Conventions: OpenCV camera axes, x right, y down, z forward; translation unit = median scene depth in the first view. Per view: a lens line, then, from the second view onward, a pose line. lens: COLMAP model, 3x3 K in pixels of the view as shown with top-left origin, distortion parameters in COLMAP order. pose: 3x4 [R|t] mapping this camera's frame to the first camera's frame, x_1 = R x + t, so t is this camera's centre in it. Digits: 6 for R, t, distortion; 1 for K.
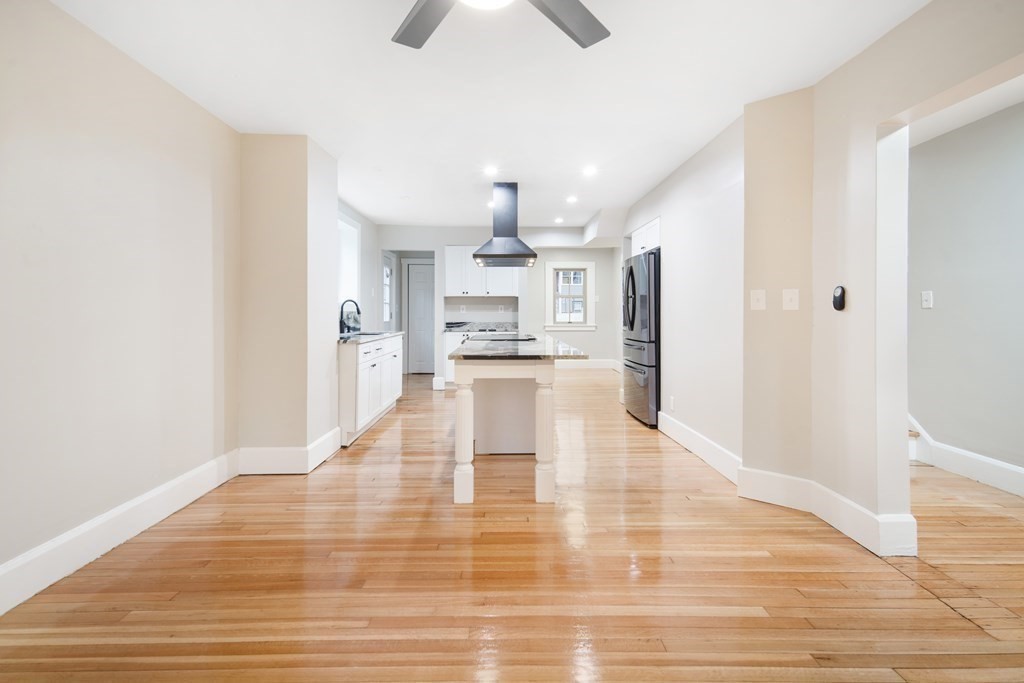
lens RADIAL K [[450.9, 0, 517.1], [0, 450.9, 318.2], [0, 0, 1]] dist [-0.002487, -0.000758]
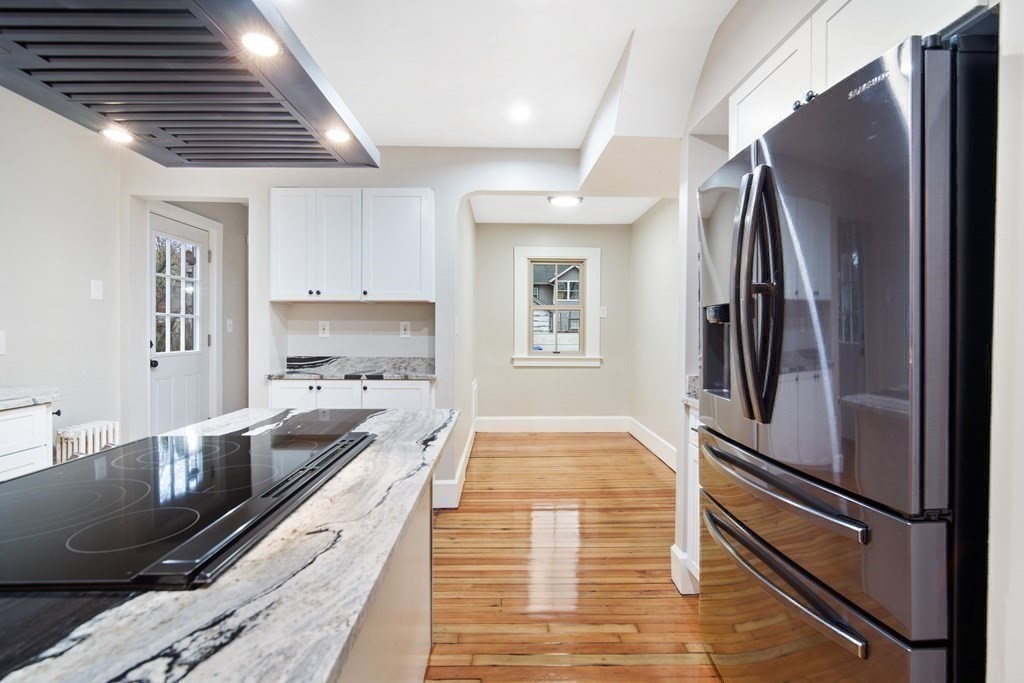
lens RADIAL K [[446.7, 0, 512.8], [0, 446.7, 342.2], [0, 0, 1]] dist [0.010317, -0.000590]
pose [[0.999956, 0.007009, -0.006234, 0.096239], [-0.006925, 0.999887, 0.013359, -0.016451], [0.006327, -0.013315, 0.999891, 0.628802]]
